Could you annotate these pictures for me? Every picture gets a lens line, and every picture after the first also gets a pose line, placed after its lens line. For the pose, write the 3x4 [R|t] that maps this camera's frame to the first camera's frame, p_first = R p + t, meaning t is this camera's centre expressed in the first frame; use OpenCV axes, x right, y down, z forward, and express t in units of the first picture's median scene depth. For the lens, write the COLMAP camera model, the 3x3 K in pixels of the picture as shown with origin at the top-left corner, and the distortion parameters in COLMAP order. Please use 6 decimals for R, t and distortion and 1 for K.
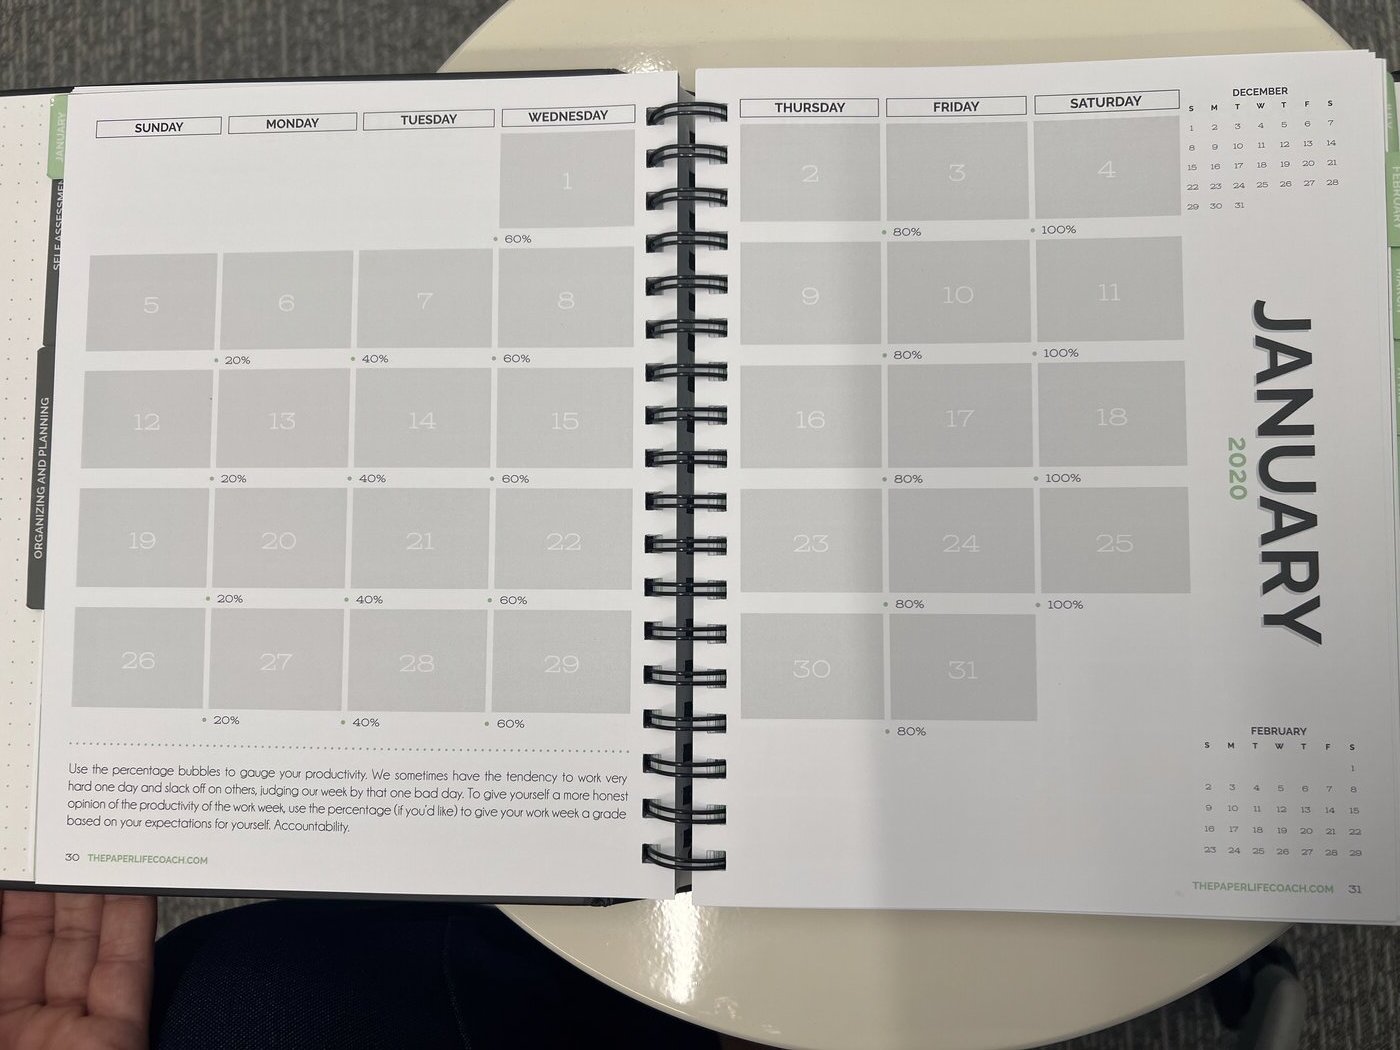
lens RADIAL K [[1045.4, 0, 700.0], [0, 1045.4, 525.0], [0, 0, 1]] dist [0.002676, -0.044673]
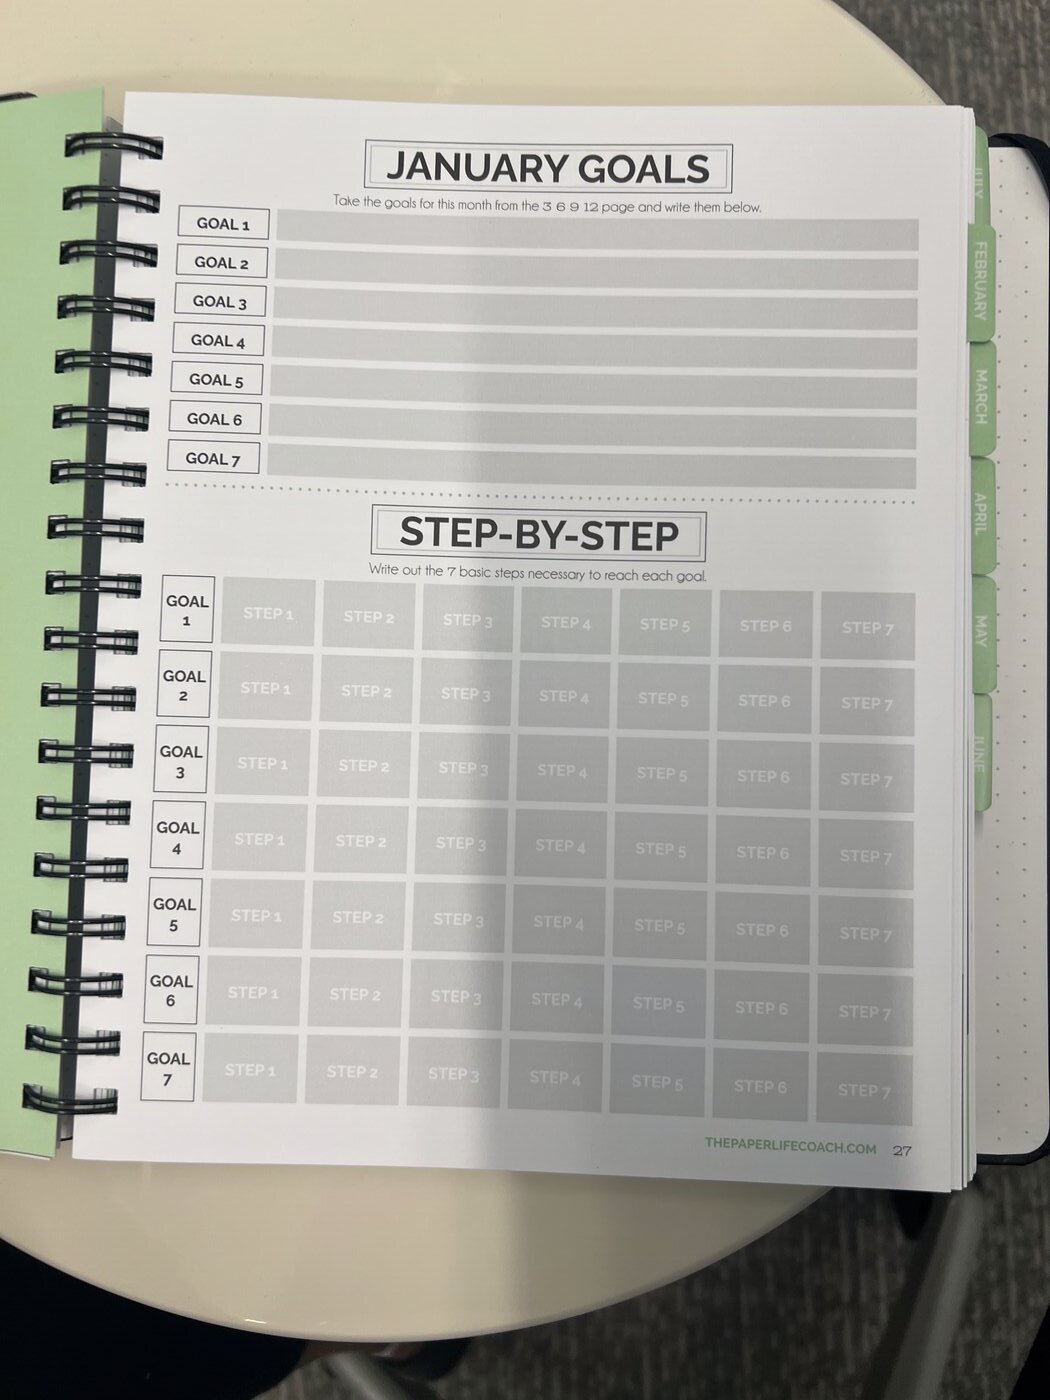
lens RADIAL K [[1075.0, 0, 525.0], [0, 1075.0, 700.0], [0, 0, 1]] dist [-0.049856, 0.000645]
pose [[0.997993, 0.026209, 0.057638, 0.147076], [-0.026473, 0.999642, 0.003818, 0.005497], [-0.057517, -0.005336, 0.998330, 0.105176]]
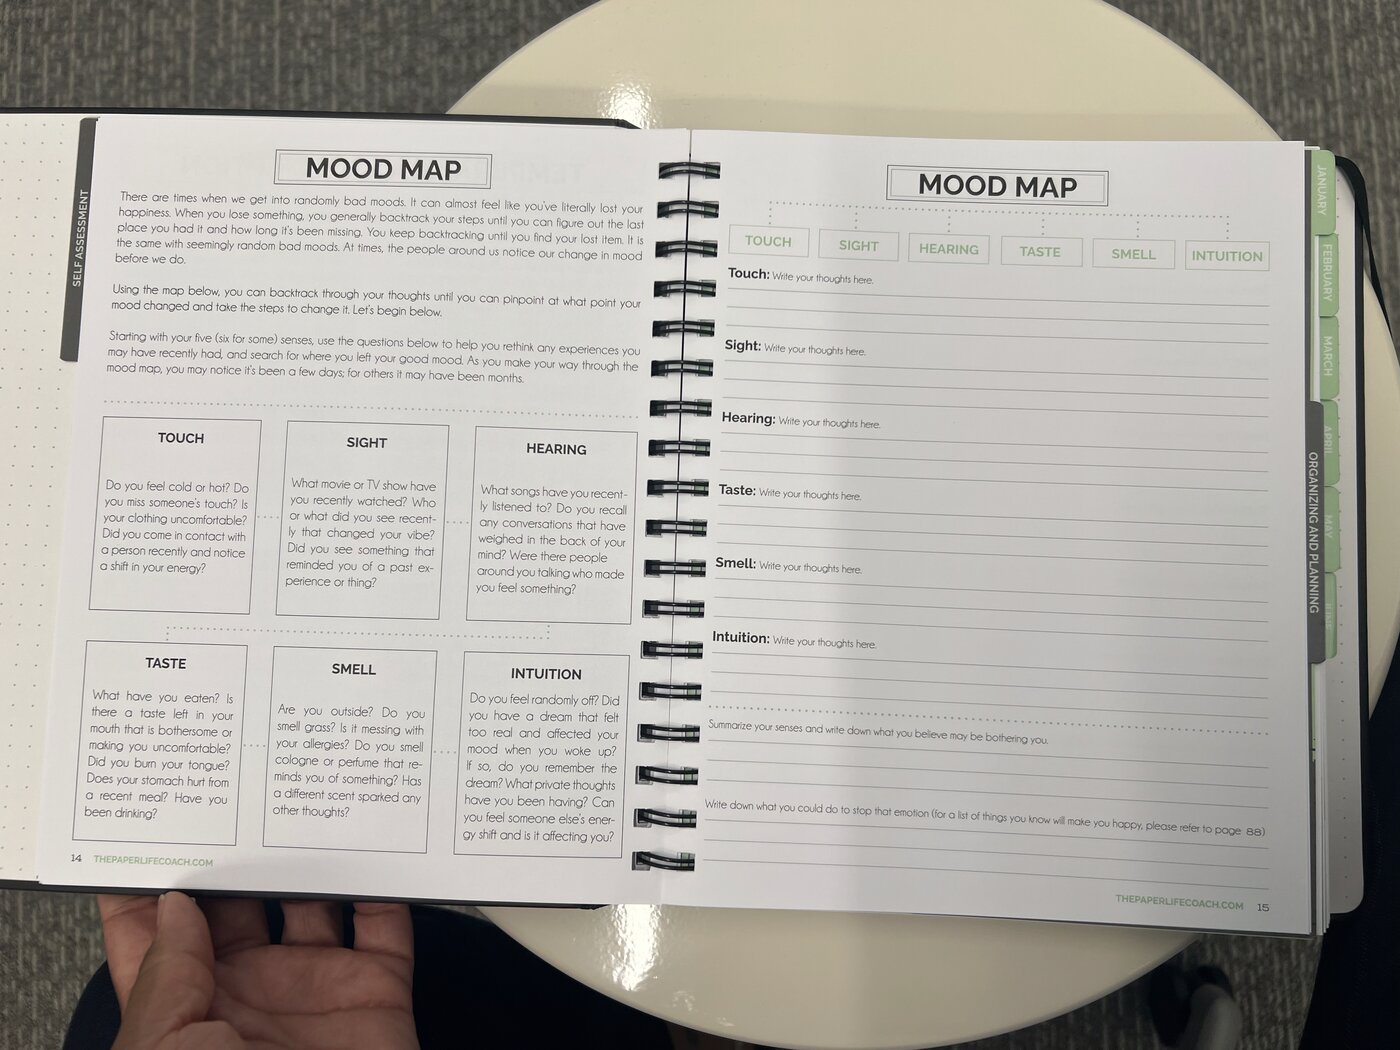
lens RADIAL K [[1061.1, 0, 720.8], [0, 1061.1, 520.7], [0, 0, 1]] dist [-0.037552, 0.002790]
pose [[0.998291, 0.028210, 0.051182, -0.003073], [-0.027017, 0.999351, -0.023846, -0.001910], [-0.051822, 0.022422, 0.998405, -0.043943]]
